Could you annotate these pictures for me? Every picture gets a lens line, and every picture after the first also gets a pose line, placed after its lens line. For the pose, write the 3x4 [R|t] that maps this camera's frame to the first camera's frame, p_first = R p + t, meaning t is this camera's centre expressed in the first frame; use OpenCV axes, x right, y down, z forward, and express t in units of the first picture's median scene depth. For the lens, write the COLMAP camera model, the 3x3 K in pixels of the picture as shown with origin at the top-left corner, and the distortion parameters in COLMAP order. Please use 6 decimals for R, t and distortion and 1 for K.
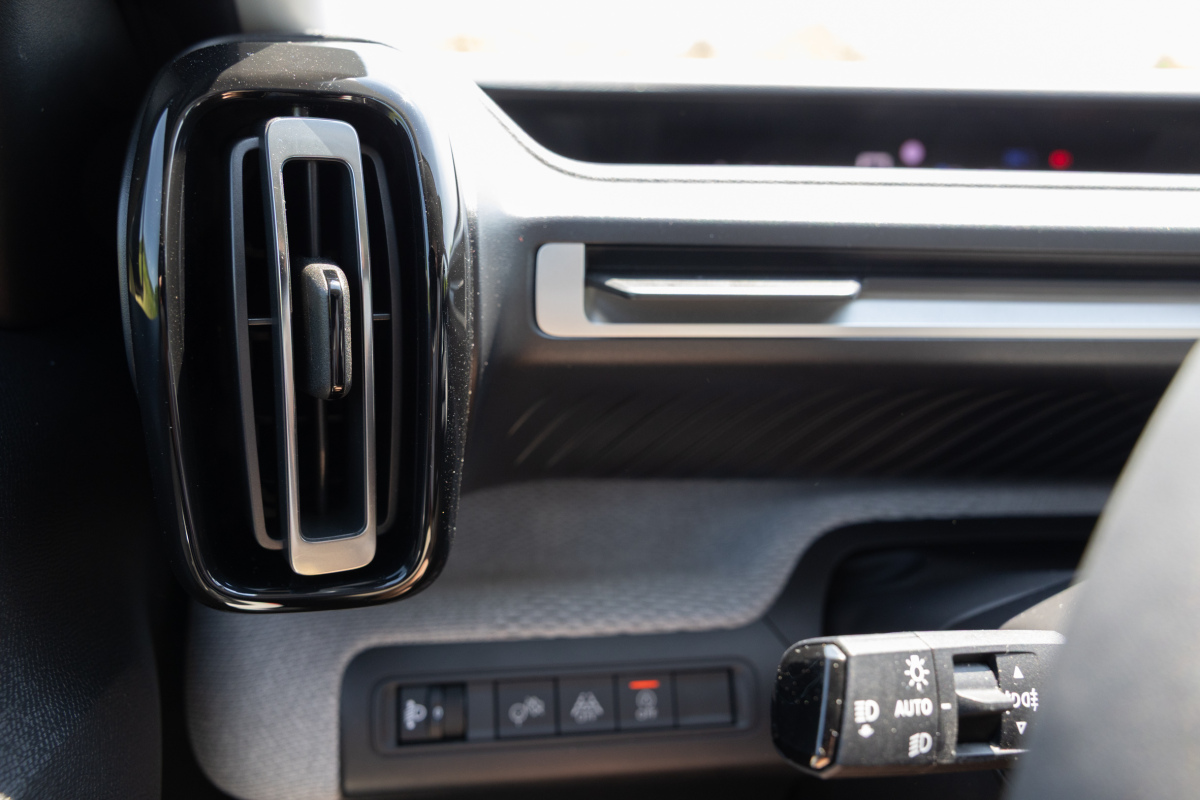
lens RADIAL K [[929.1, 0, 594.7], [0, 929.1, 403.2], [0, 0, 1]] dist [-0.020859, 0.015204]
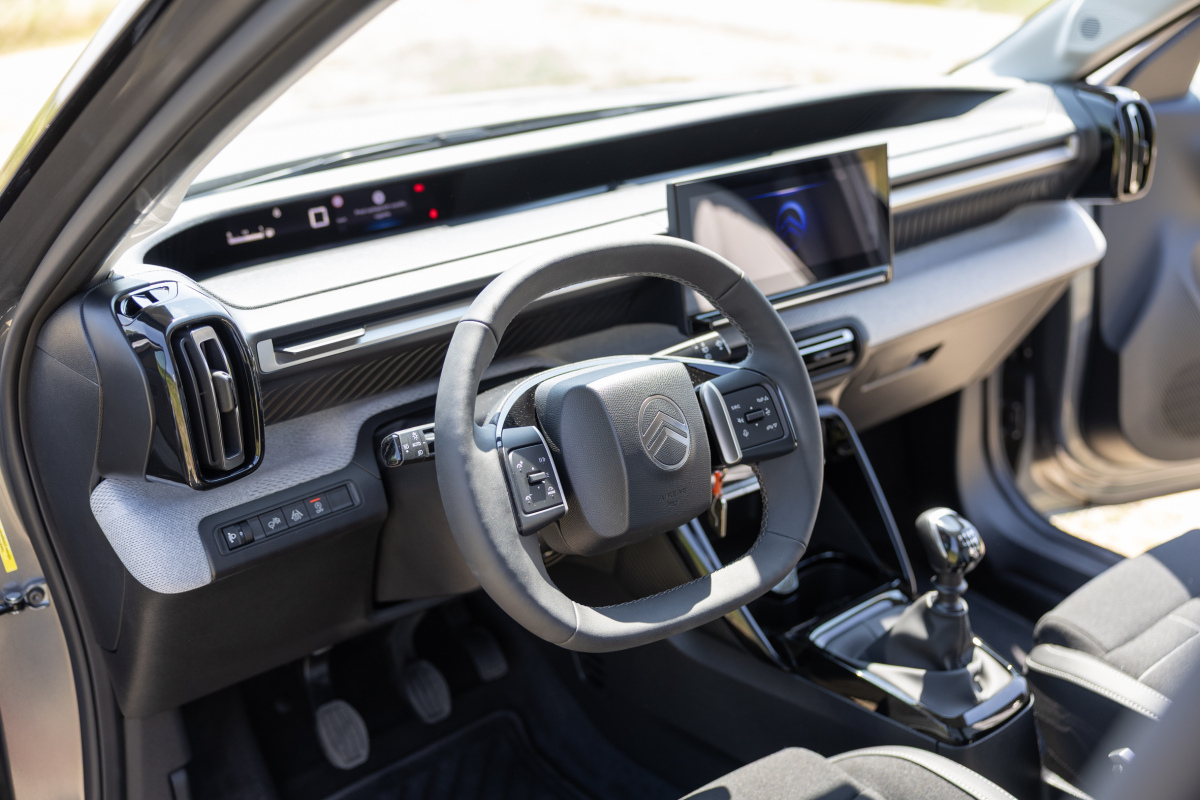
lens RADIAL K [[1249.4, 0, 611.0], [0, 1249.4, 410.8], [0, 0, 1]] dist [-0.009659, 0.000000]
pose [[0.827230, -0.268714, 0.493440, -1.025389], [0.228618, 0.963211, 0.141272, -0.244129], [-0.513249, -0.004055, 0.858230, -2.627610]]
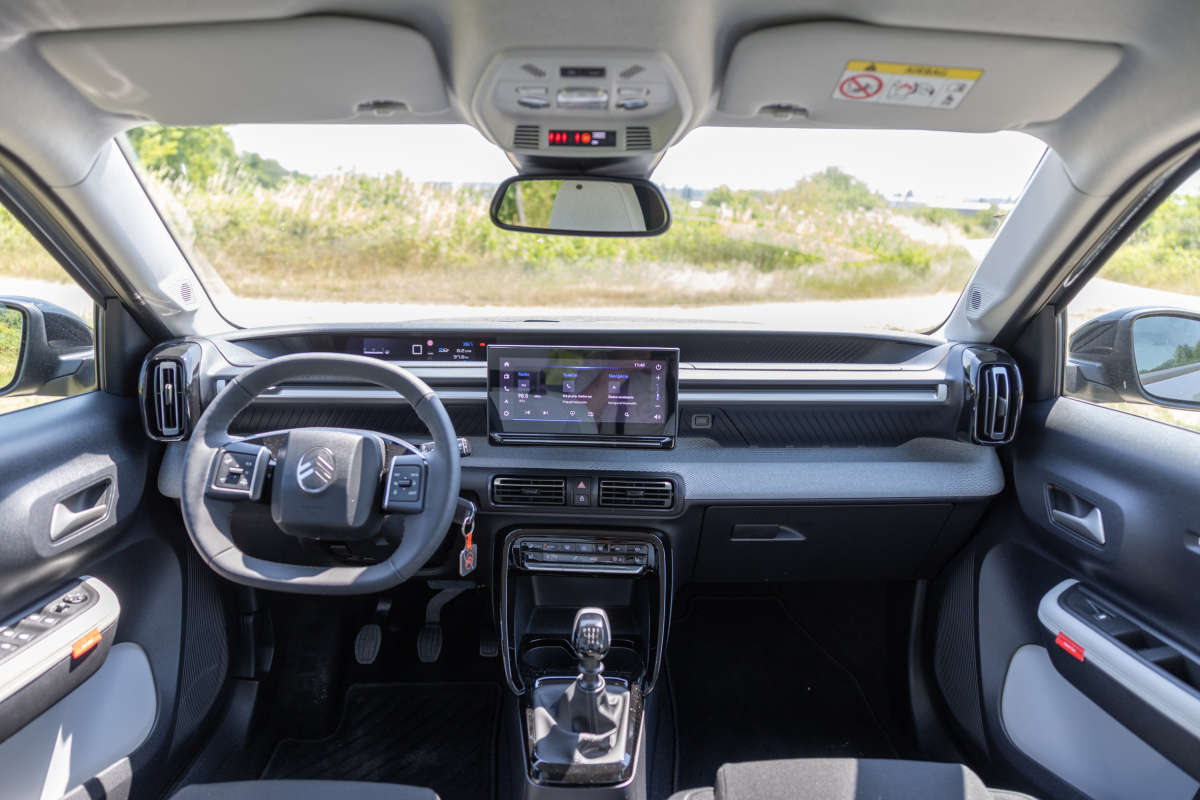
lens RADIAL K [[807.4, 0, 597.2], [0, 807.4, 404.6], [0, 0, 1]] dist [0.011011, 0.002063]
pose [[0.996680, -0.002045, -0.081397, 2.425853], [-0.006117, 0.994978, -0.099908, 0.413272], [0.081192, 0.100075, 0.991662, -3.353829]]
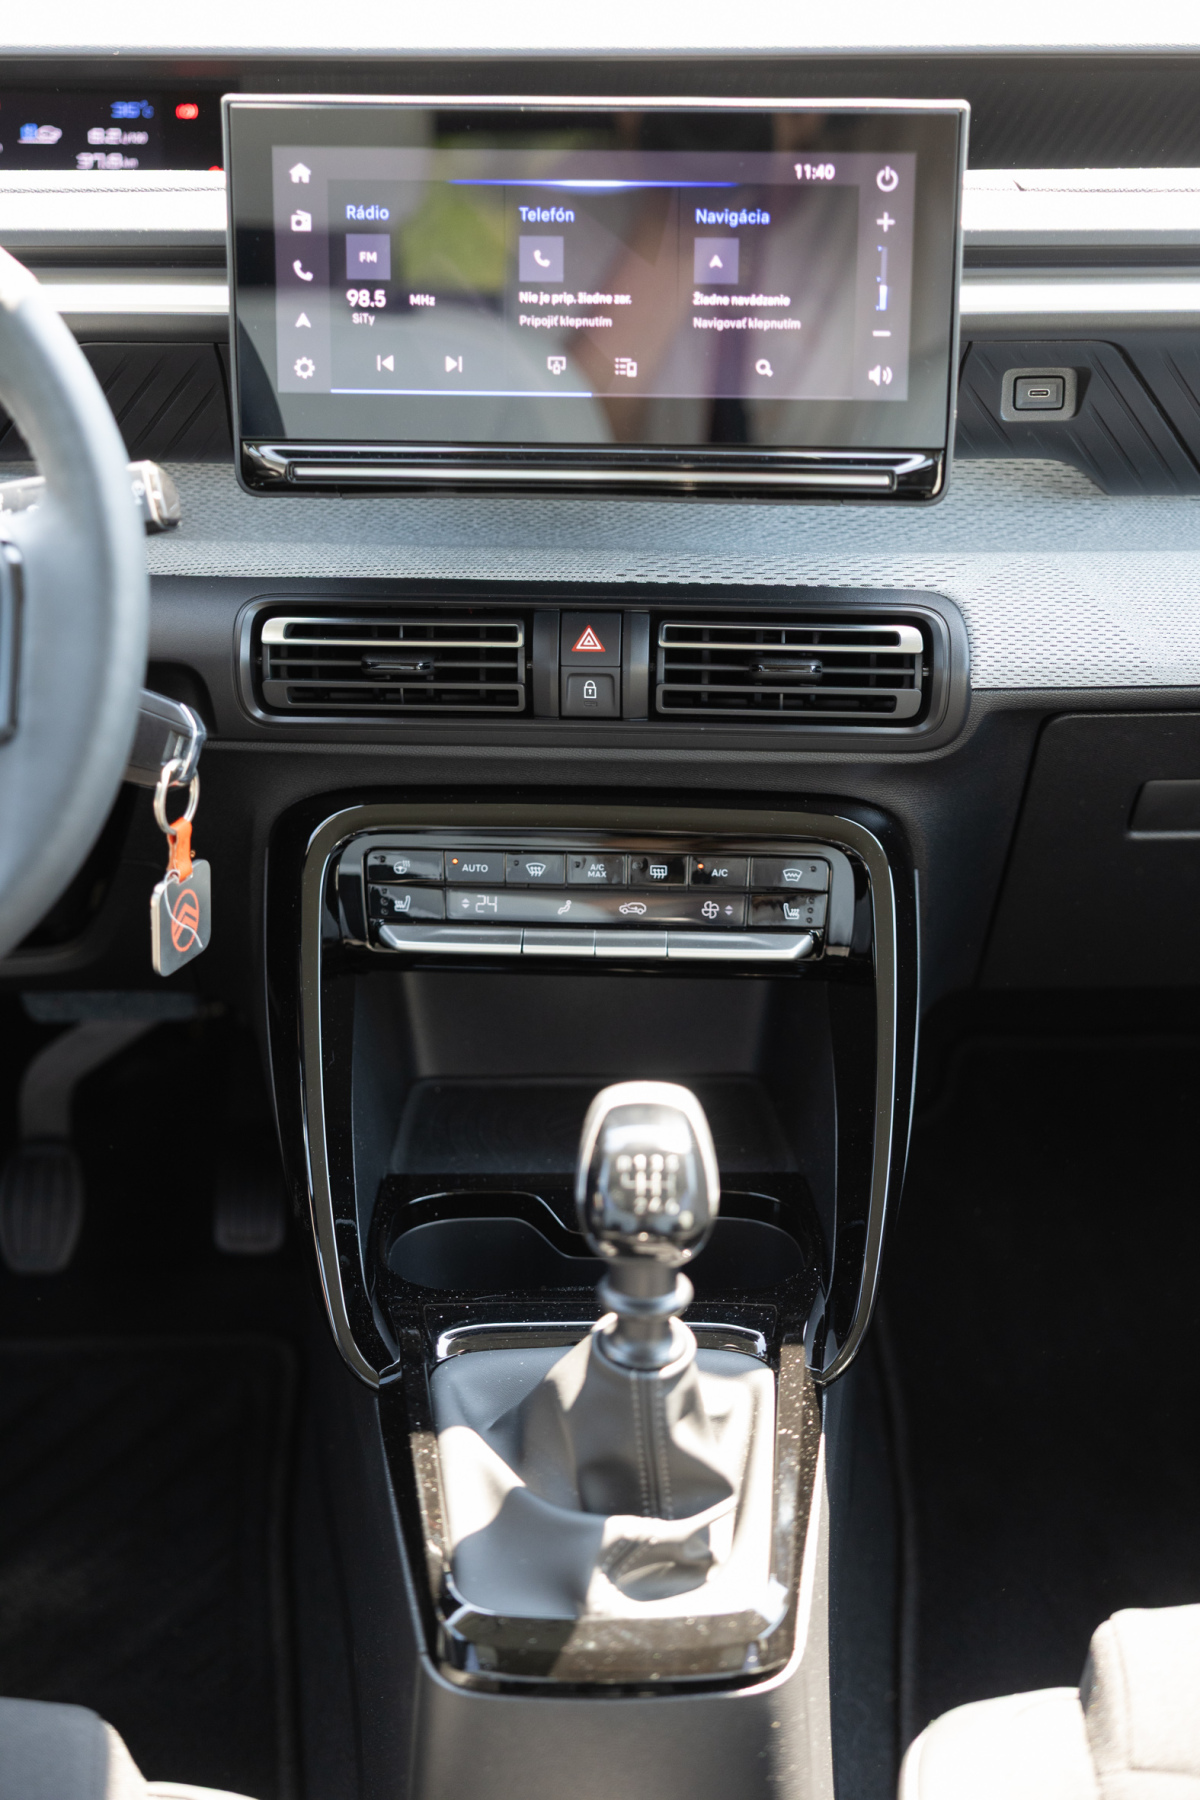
lens RADIAL K [[2796.9, 0, 589.2], [0, 2796.9, 913.0], [0, 0, 1]] dist [0.035890, 0.000000]
pose [[0.997613, 0.002630, -0.068998, 2.257393], [0.003505, 0.996057, 0.088641, 0.447429], [0.068959, -0.088671, 0.993671, -3.044779]]
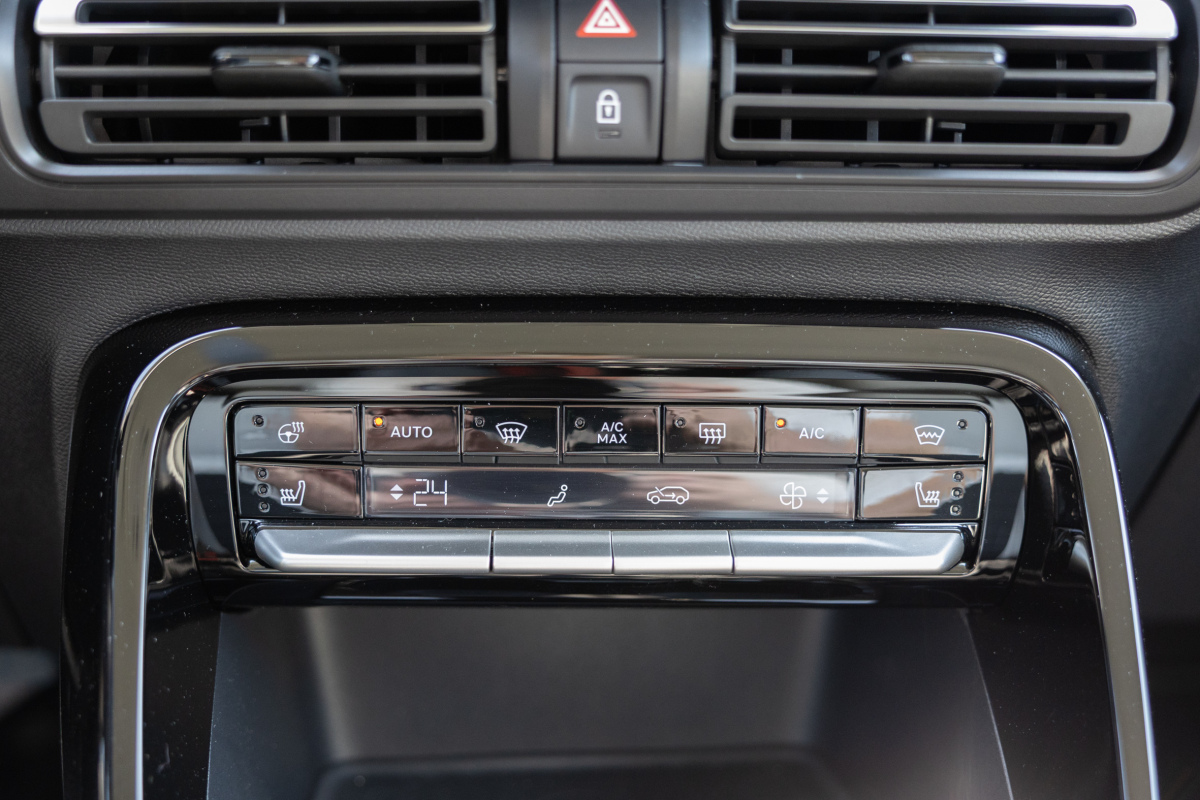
lens RADIAL K [[1401.7, 0, 568.4], [0, 1401.7, 412.7], [0, 0, 1]] dist [-0.006295, 0.000000]
pose [[0.999856, -0.016305, -0.004601, 1.920881], [0.016149, 0.999356, -0.032046, 0.804737], [0.005121, 0.031967, 0.999476, 0.074067]]
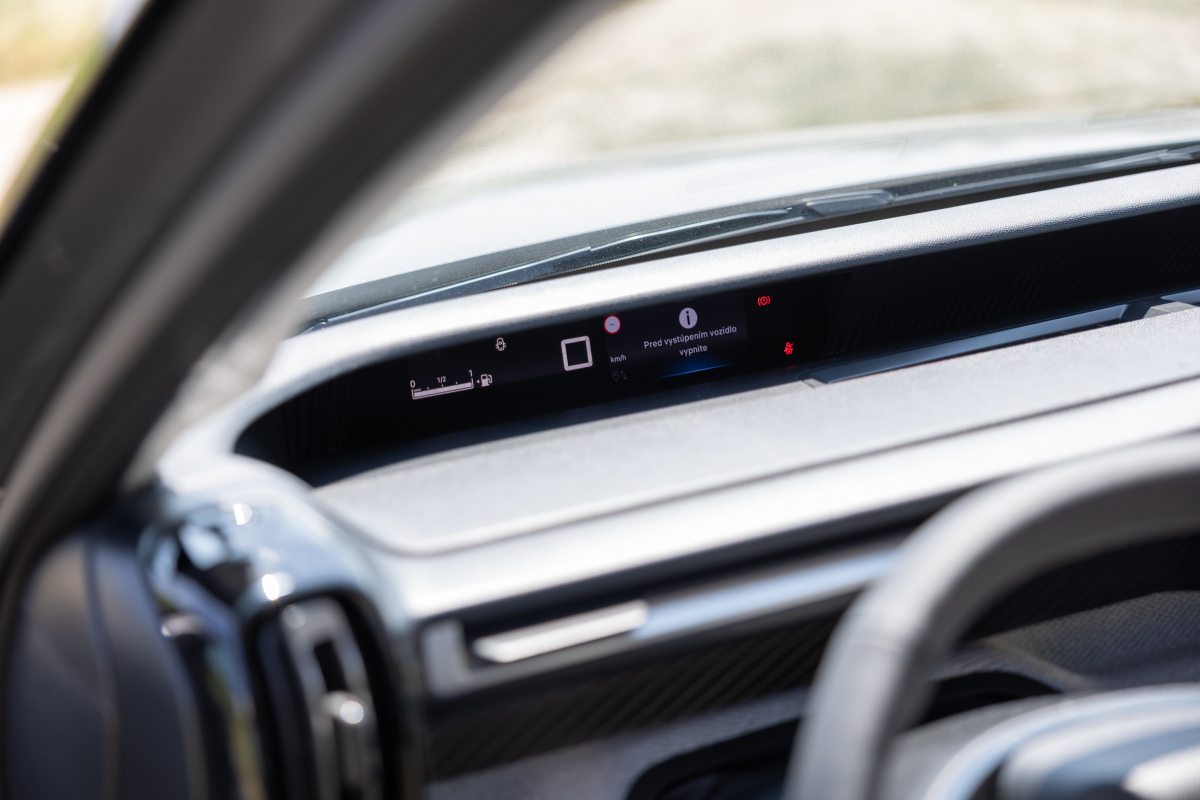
lens RADIAL K [[1945.0, 0, 600.2], [0, 1945.0, 402.9], [0, 0, 1]] dist [0.031277, 0.000000]
pose [[0.928406, -0.187564, 0.320753, -0.632620], [0.201656, 0.979395, -0.010972, -0.390062], [-0.312086, 0.074868, 0.947099, -1.701584]]
